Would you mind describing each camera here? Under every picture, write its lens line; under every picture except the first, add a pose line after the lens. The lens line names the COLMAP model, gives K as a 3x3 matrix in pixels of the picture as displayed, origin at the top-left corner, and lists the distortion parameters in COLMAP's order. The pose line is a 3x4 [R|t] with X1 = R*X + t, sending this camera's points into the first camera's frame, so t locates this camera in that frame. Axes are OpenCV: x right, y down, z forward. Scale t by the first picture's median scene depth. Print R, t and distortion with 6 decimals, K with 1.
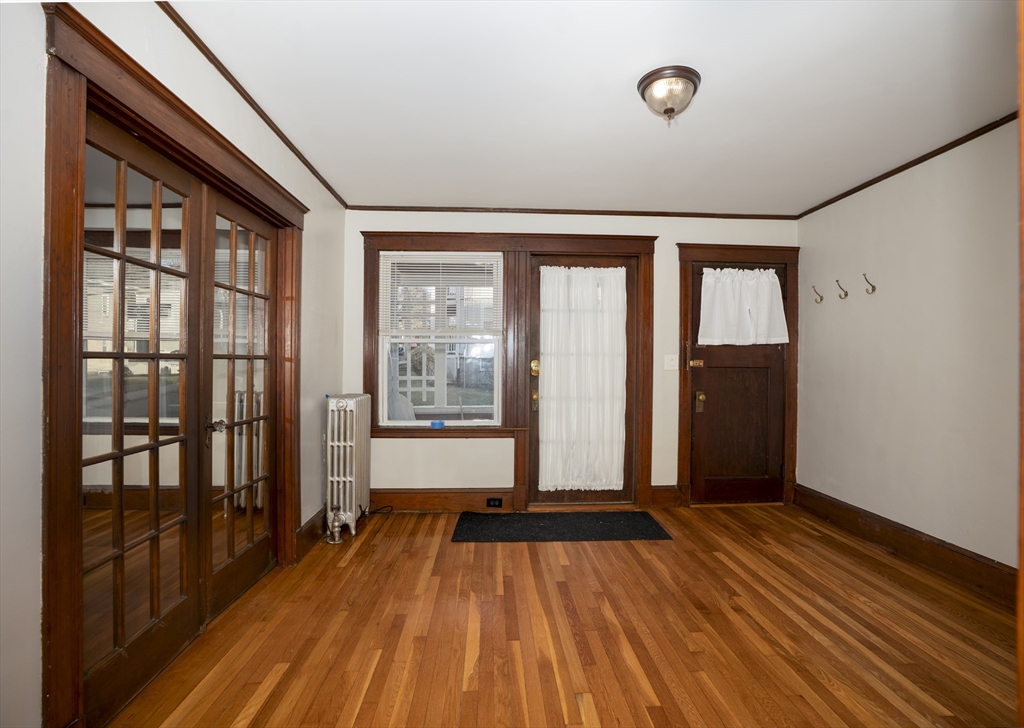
lens RADIAL K [[511.9, 0, 518.5], [0, 511.9, 362.7], [0, 0, 1]] dist [-0.048082, 0.001663]
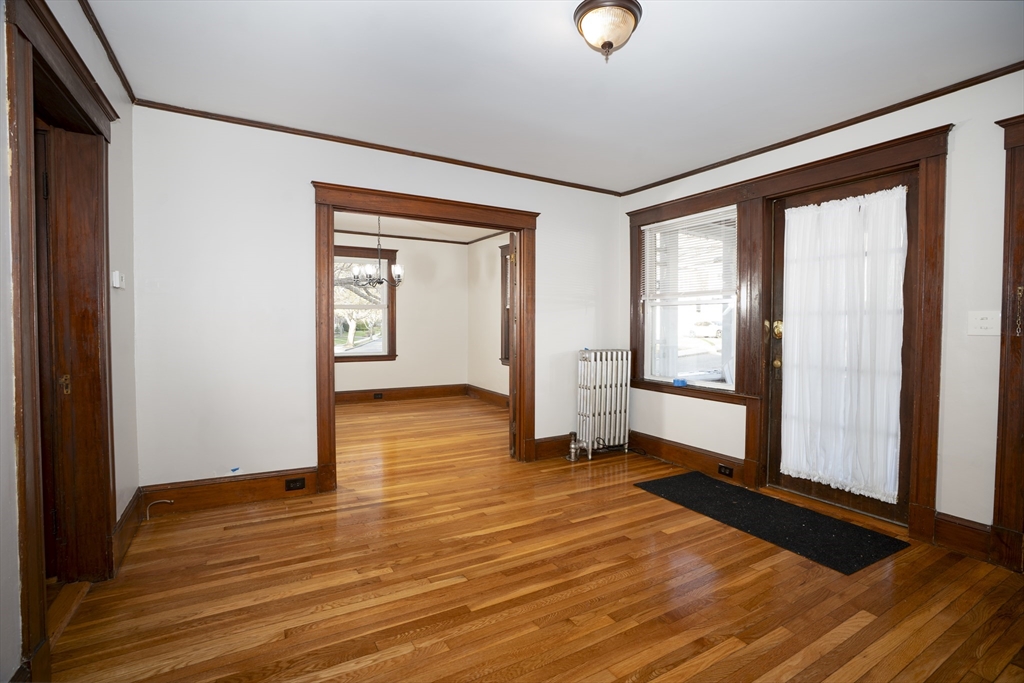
lens RADIAL K [[477.5, 0, 508.9], [0, 477.5, 337.1], [0, 0, 1]] dist [-0.053797, 0.015049]
pose [[0.445626, 0.023951, -0.894899, 0.598674], [-0.004602, 0.999690, 0.024464, 0.005967], [0.895207, -0.006783, 0.445598, 0.271570]]
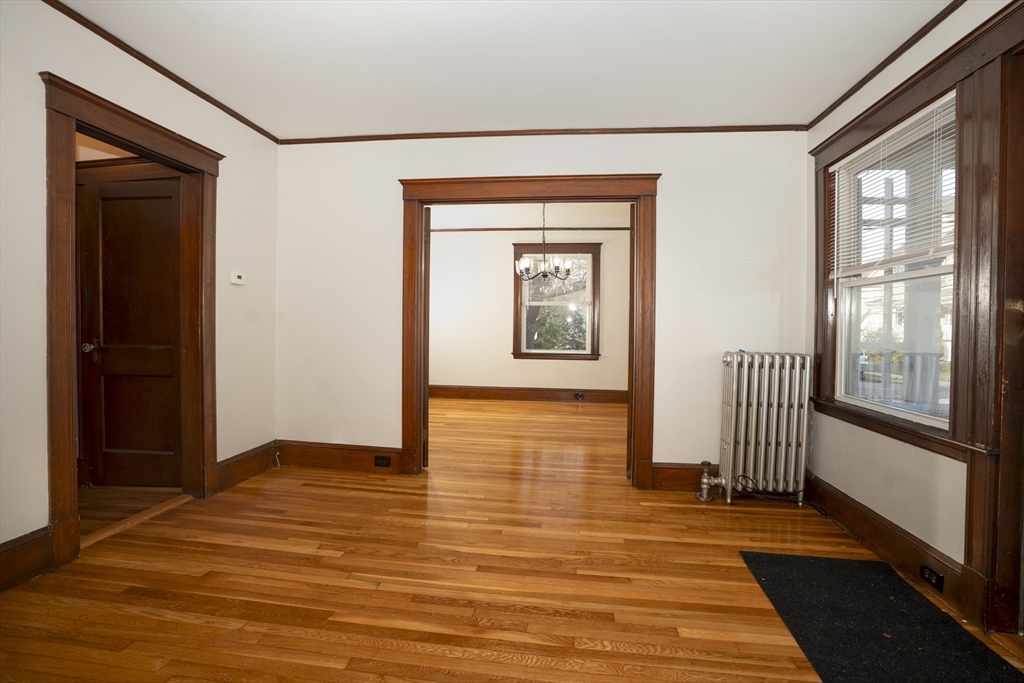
lens RADIAL K [[477.5, 0, 504.0], [0, 477.5, 338.6], [0, 0, 1]] dist [-0.053797, 0.015049]
pose [[-0.202872, 0.020026, -0.979000, 0.540730], [-0.012192, 0.999662, 0.022975, 0.026794], [0.979129, 0.016597, -0.202559, 0.718889]]
